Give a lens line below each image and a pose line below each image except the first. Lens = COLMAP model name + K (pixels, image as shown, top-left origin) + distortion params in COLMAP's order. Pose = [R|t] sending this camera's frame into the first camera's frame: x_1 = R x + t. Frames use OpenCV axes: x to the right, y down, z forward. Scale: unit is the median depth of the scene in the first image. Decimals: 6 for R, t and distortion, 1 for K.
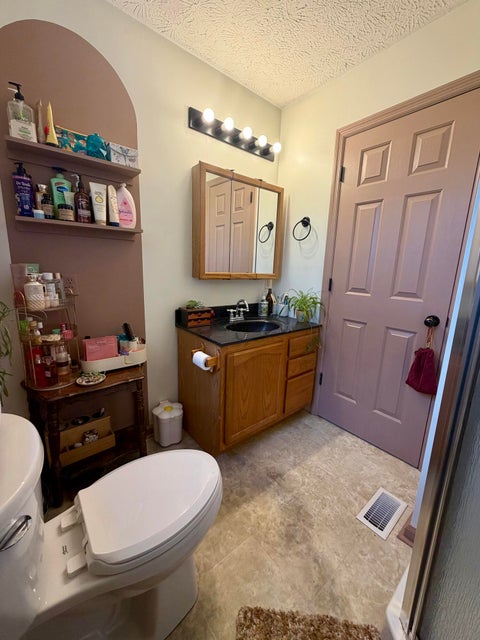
lens RADIAL K [[256.4, 0, 240.0], [0, 256.4, 316.9], [0, 0, 1]] dist [0.001222, 0.000307]
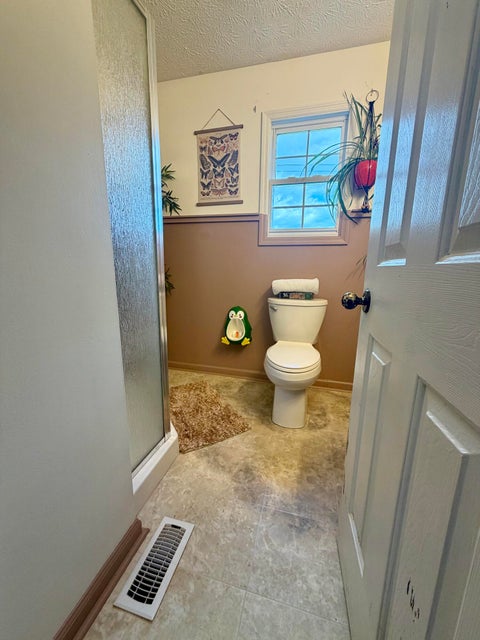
lens RADIAL K [[256.4, 0, 240.0], [0, 256.4, 316.9], [0, 0, 1]] dist [0.001222, 0.000307]
pose [[-0.814025, 0.072568, -0.576278, 0.633722], [-0.150326, 0.932037, 0.329712, -0.103882], [0.561039, 0.355023, -0.747793, 1.220628]]
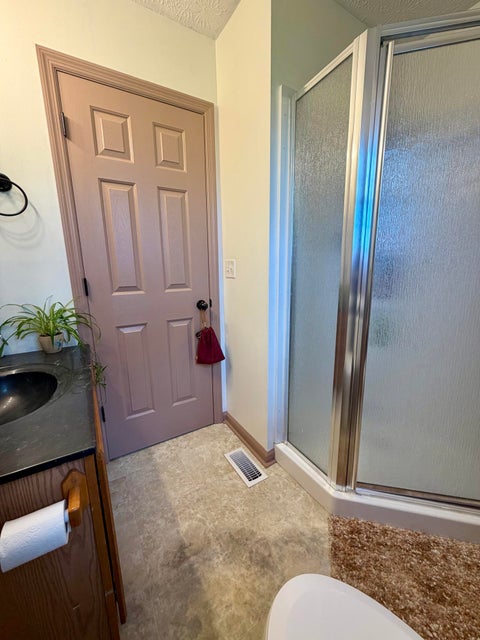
lens RADIAL K [[256.4, 0, 240.0], [0, 256.4, 316.9], [0, 0, 1]] dist [0.001222, 0.000307]
pose [[0.144258, -0.237900, 0.960517, -0.370500], [0.205108, 0.956778, 0.206169, -0.133635], [-0.968050, 0.167268, 0.186818, 0.593299]]
